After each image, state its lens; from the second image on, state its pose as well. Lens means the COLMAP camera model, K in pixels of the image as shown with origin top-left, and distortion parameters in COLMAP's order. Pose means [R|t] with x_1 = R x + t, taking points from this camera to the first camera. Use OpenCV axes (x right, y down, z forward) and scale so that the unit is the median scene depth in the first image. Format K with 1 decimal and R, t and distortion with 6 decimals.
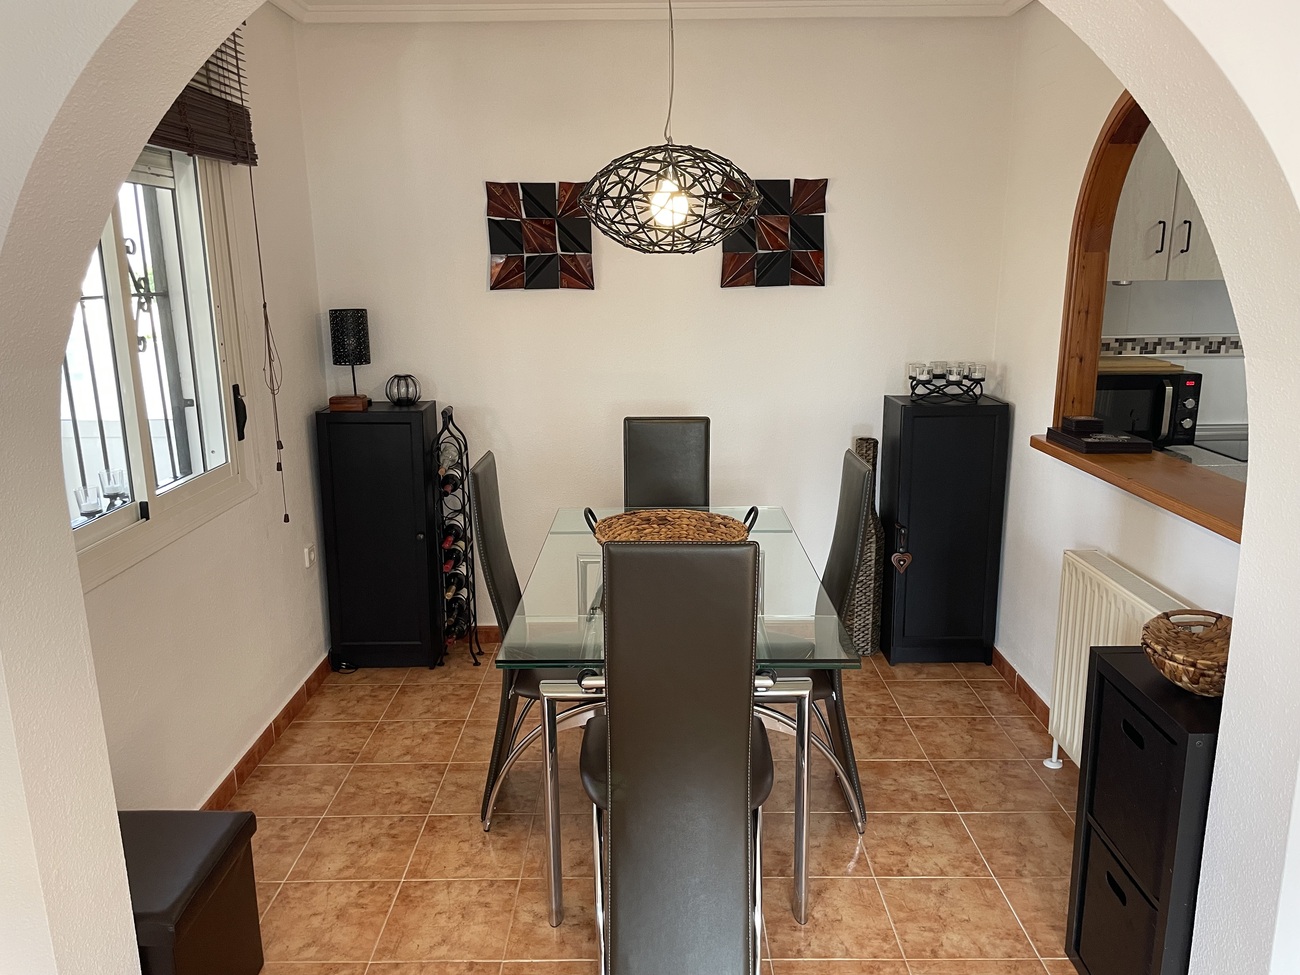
lens RADIAL K [[933.3, 0, 666.3], [0, 933.3, 477.3], [0, 0, 1]] dist [0.079665, -0.107052]
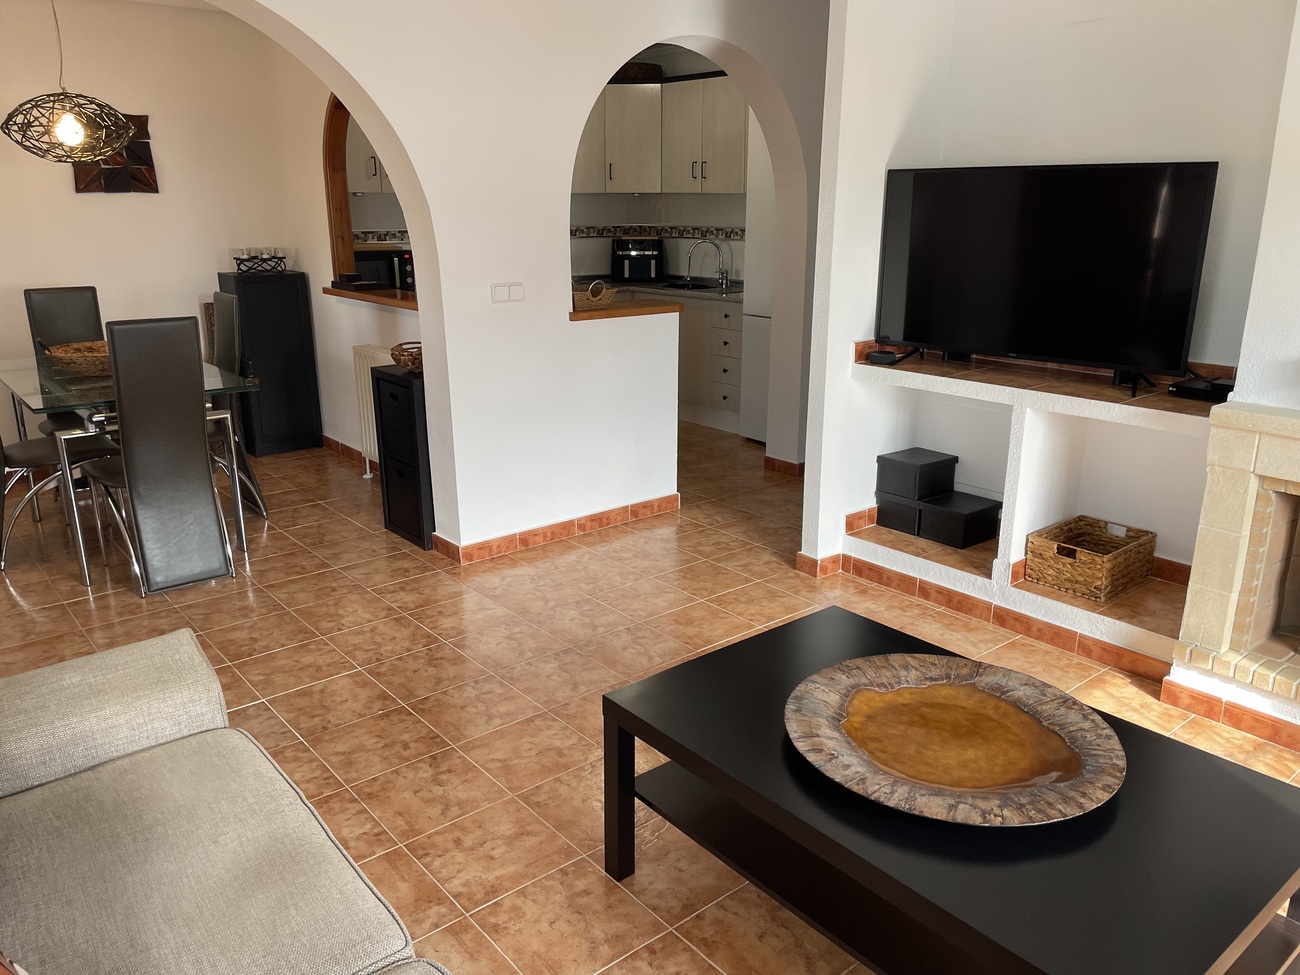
lens RADIAL K [[977.6, 0, 639.2], [0, 977.6, 492.4], [0, 0, 1]] dist [0.096446, -0.119585]
pose [[0.768973, -0.175333, 0.614768, -0.283802], [0.137218, 0.984509, 0.109148, 0.178531], [-0.624382, 0.000425, 0.781119, -0.631526]]
